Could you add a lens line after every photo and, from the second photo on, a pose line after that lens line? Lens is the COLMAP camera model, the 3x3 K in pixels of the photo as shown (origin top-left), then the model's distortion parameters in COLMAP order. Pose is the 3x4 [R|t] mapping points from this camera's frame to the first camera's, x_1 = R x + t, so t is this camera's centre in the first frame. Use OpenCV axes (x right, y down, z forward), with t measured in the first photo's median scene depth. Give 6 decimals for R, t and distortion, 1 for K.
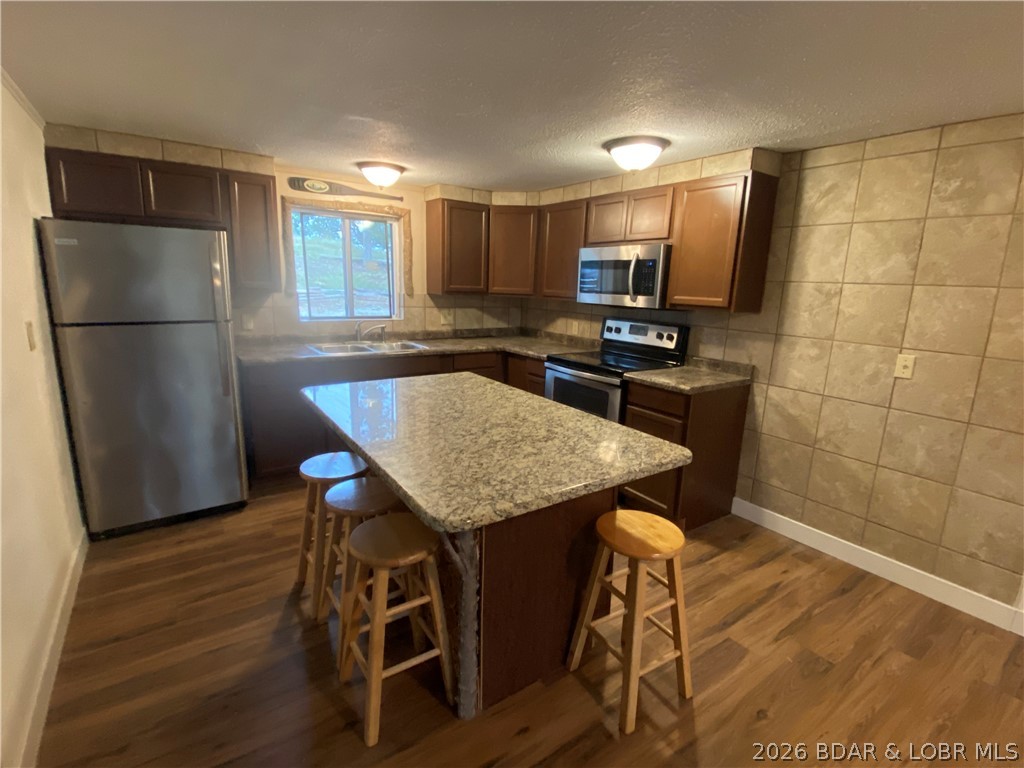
lens RADIAL K [[494.8, 0, 510.1], [0, 494.8, 386.9], [0, 0, 1]] dist [0.000214, -0.010056]
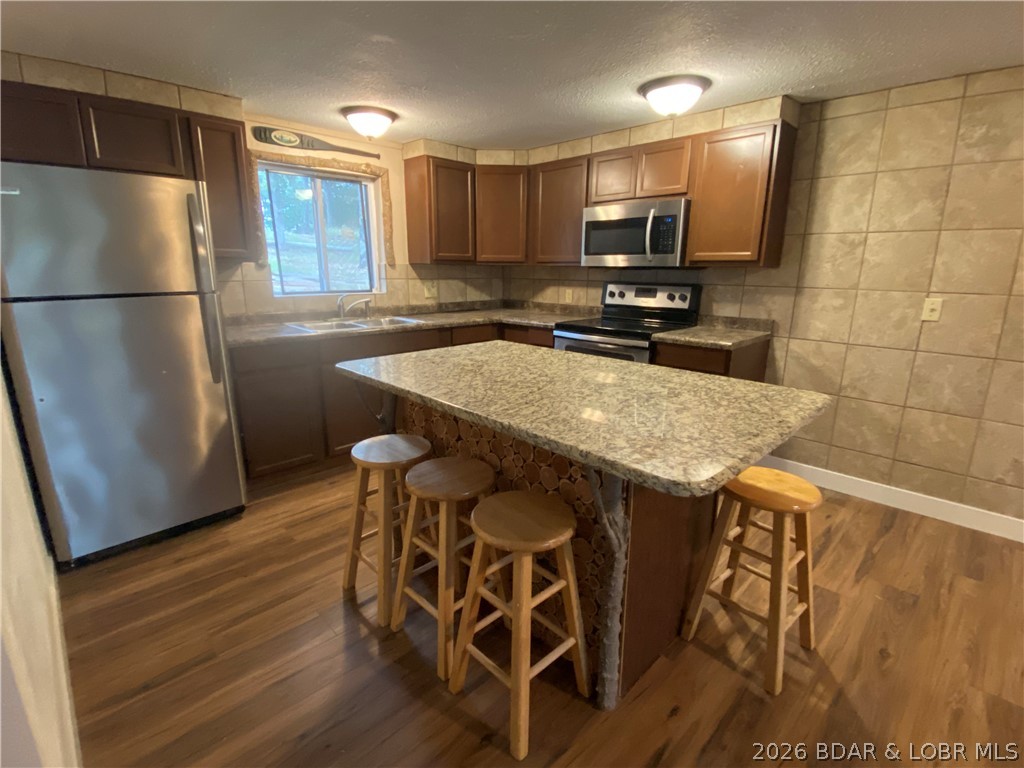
lens RADIAL K [[494.8, 0, 515.5], [0, 494.8, 388.1], [0, 0, 1]] dist [0.000214, -0.010056]
pose [[0.984692, -0.066940, 0.160935, -0.245017], [0.061014, 0.997274, 0.041493, 0.026715], [-0.163274, -0.031038, 0.986092, 0.105842]]
